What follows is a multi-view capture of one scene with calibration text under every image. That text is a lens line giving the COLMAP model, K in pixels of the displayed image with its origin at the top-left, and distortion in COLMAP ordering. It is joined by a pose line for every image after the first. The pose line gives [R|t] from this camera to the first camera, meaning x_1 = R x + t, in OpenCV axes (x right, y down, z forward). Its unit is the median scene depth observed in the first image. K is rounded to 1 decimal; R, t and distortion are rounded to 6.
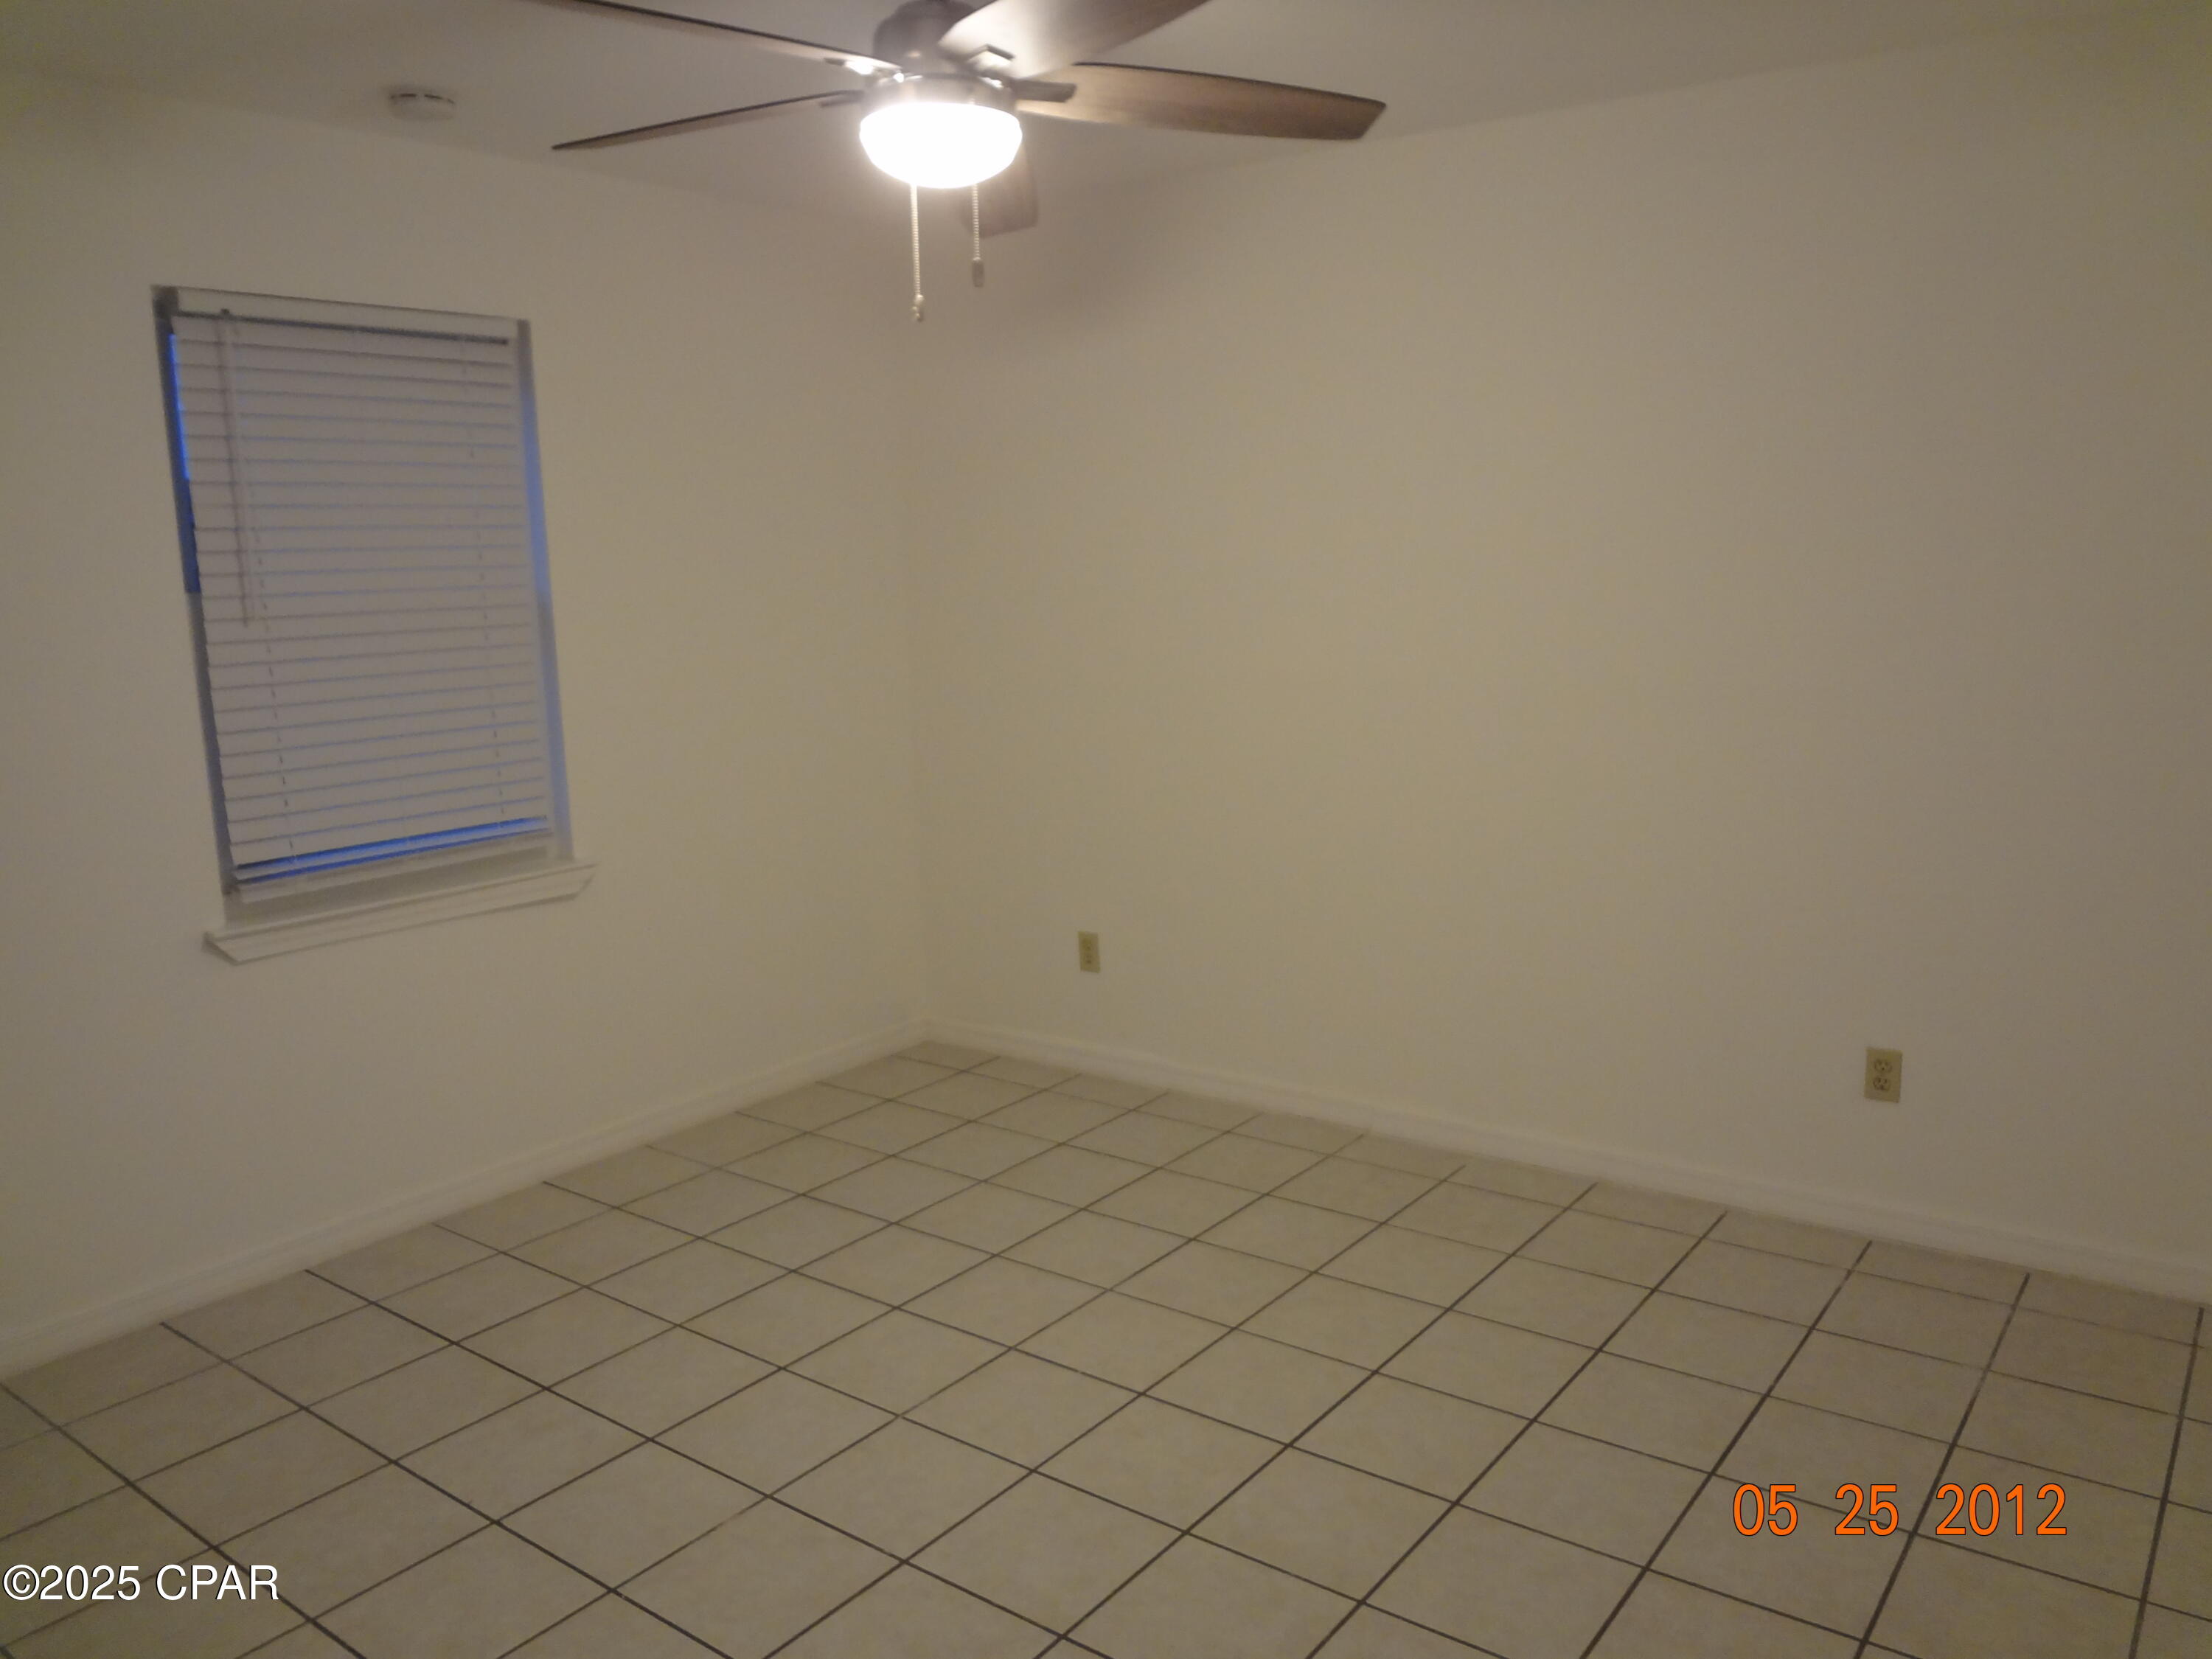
lens RADIAL K [[1659.7, 0, 1106.6], [0, 1659.7, 817.0], [0, 0, 1]] dist [-0.045346, 0.009416]
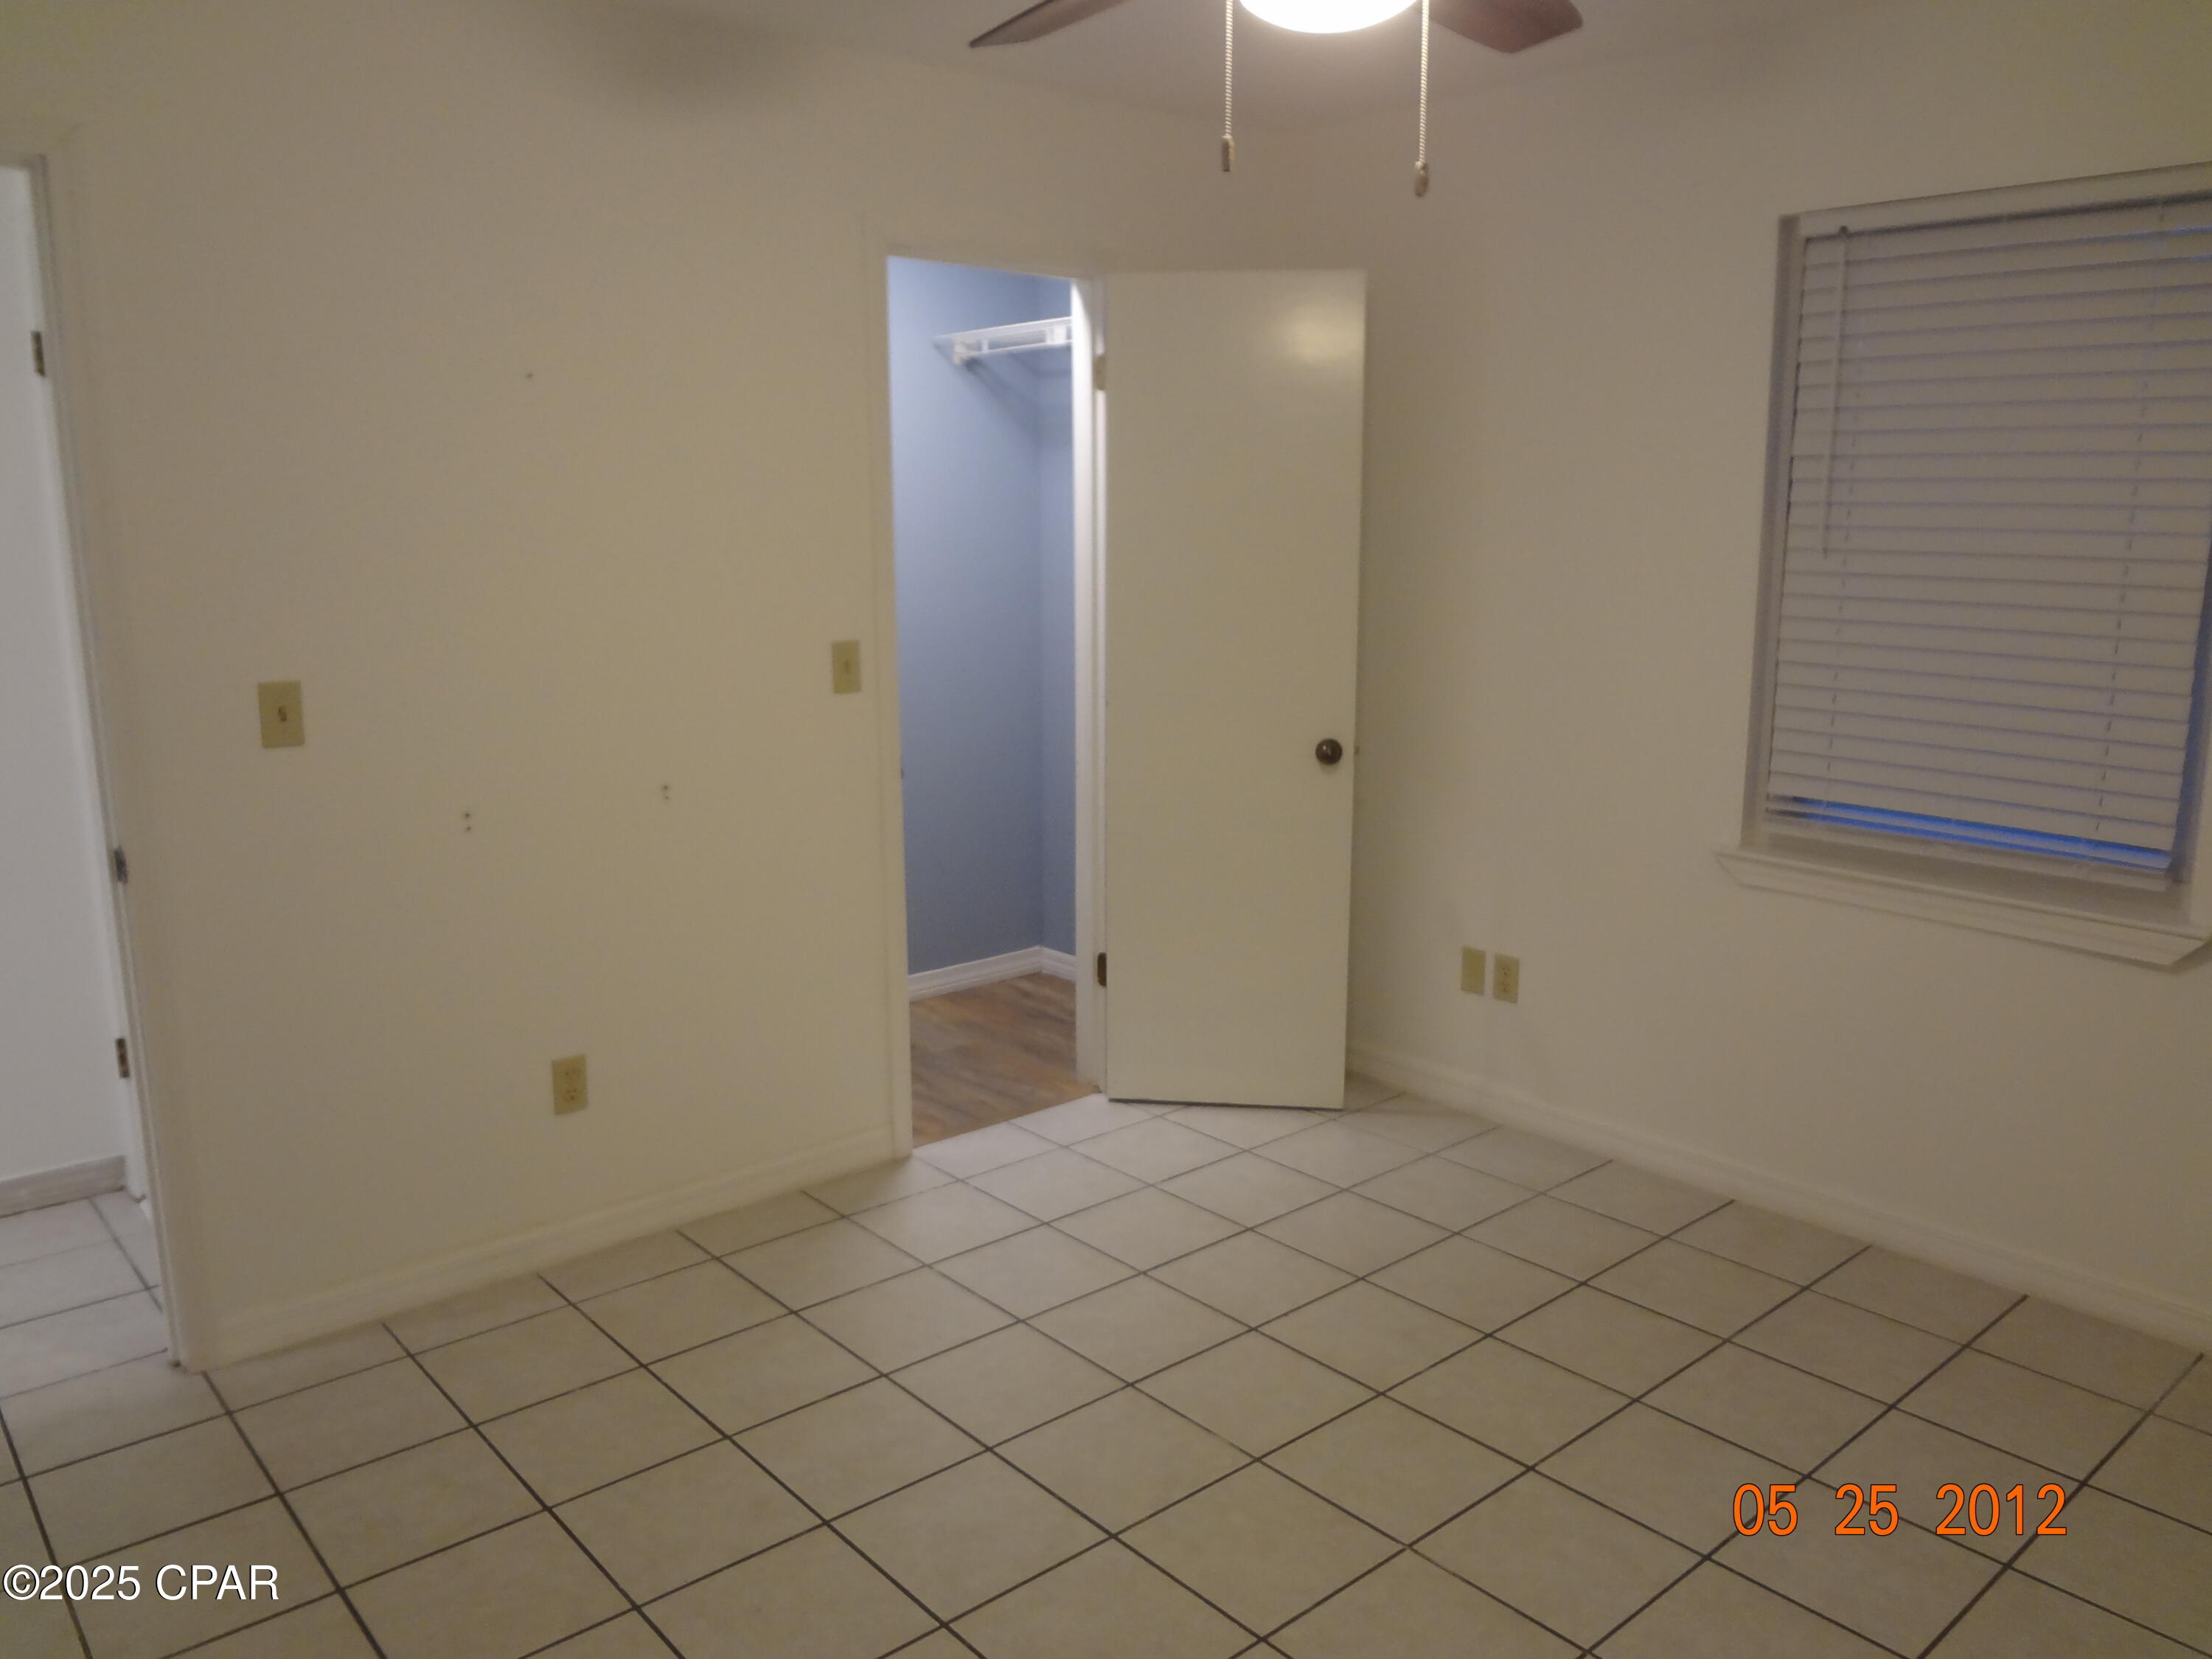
lens RADIAL K [[1659.7, 0, 1117.4], [0, 1659.7, 837.1], [0, 0, 1]] dist [-0.045346, 0.009416]
pose [[-0.213032, 0.214760, -0.953150, 0.521212], [-0.154670, 0.955830, 0.249933, -0.134662], [0.964725, 0.200668, -0.170406, 0.781543]]
